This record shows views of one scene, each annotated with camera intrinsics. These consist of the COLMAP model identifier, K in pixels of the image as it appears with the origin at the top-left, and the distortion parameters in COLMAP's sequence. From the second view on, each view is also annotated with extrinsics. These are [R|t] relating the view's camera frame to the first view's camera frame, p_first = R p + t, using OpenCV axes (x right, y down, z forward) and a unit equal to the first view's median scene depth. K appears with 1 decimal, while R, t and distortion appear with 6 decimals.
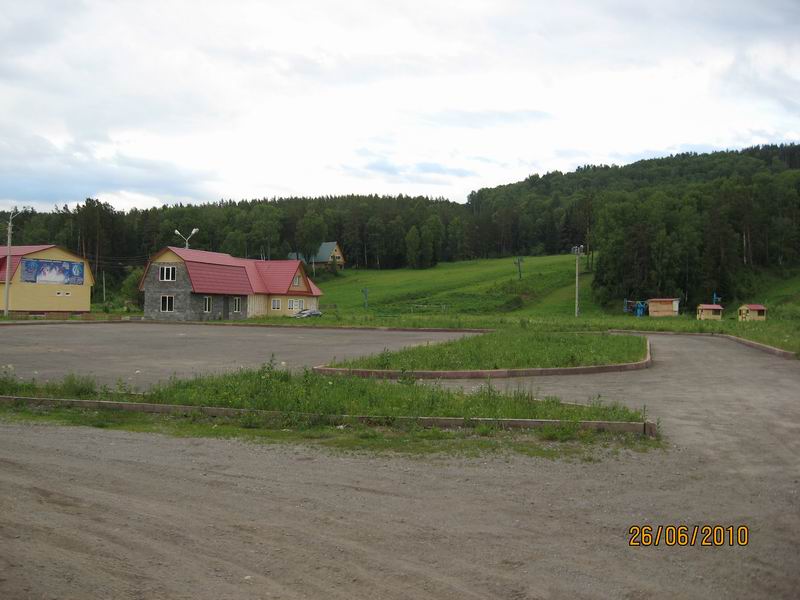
lens RADIAL K [[847.5, 0, 382.8], [0, 847.5, 294.3], [0, 0, 1]] dist [-0.105387, 0.000000]
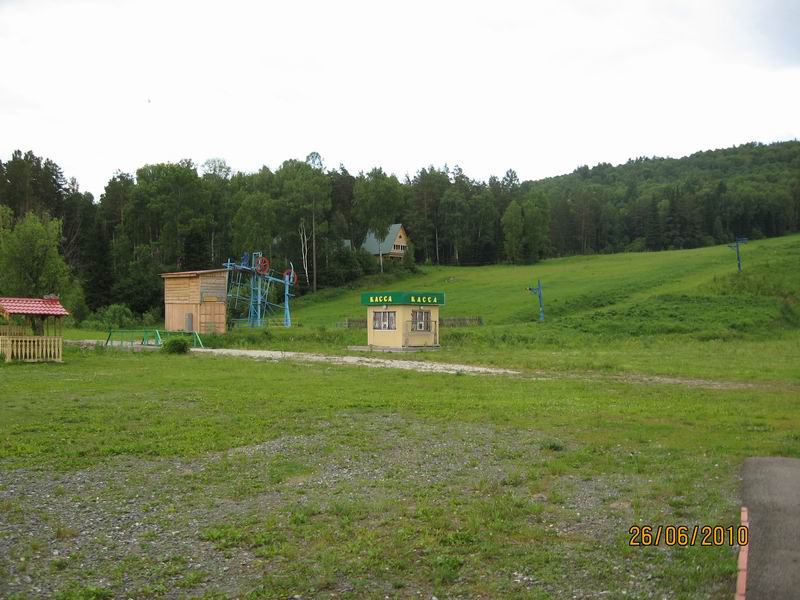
lens RADIAL K [[847.5, 0, 394.2], [0, 847.5, 297.6], [0, 0, 1]] dist [-0.105387, 0.000000]
pose [[0.999691, -0.006429, 0.024017, -0.120712], [0.006749, 0.999889, -0.013276, 0.007384], [-0.023929, 0.013434, 0.999623, 0.532609]]
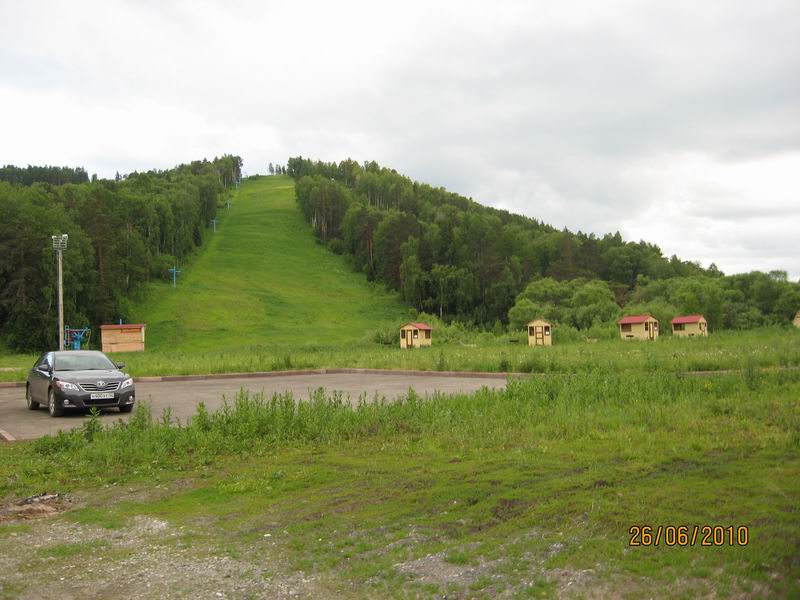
lens RADIAL K [[847.5, 0, 400.5], [0, 847.5, 298.4], [0, 0, 1]] dist [-0.105387, 0.000000]
pose [[0.543413, 0.008871, 0.839418, -0.099231], [0.023873, 0.999376, -0.026016, 0.006258], [-0.839126, 0.034177, 0.542863, 0.397311]]
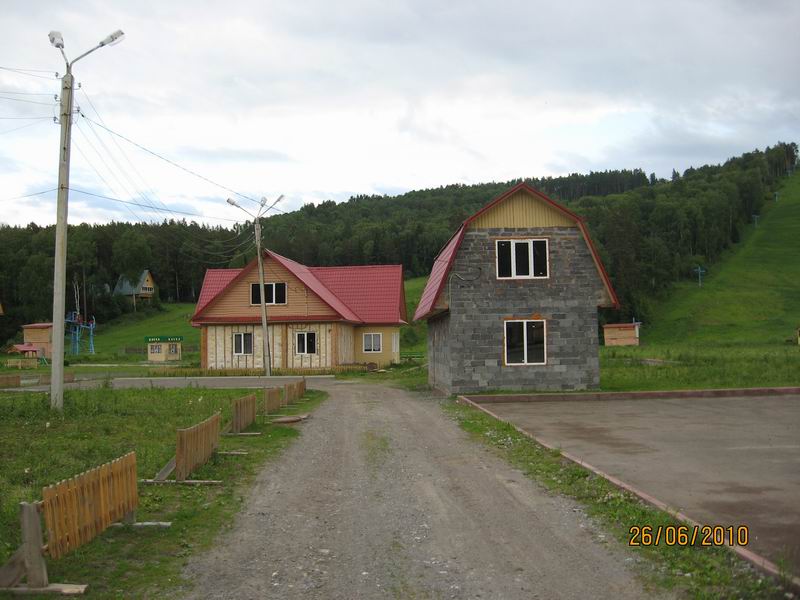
lens RADIAL K [[847.5, 0, 384.1], [0, 847.5, 302.7], [0, 0, 1]] dist [-0.105387, 0.000000]
pose [[0.950113, -0.019060, 0.311322, -0.145234], [0.029435, 0.999156, -0.028660, 0.000983], [-0.310513, 0.036394, 0.949872, 0.230702]]
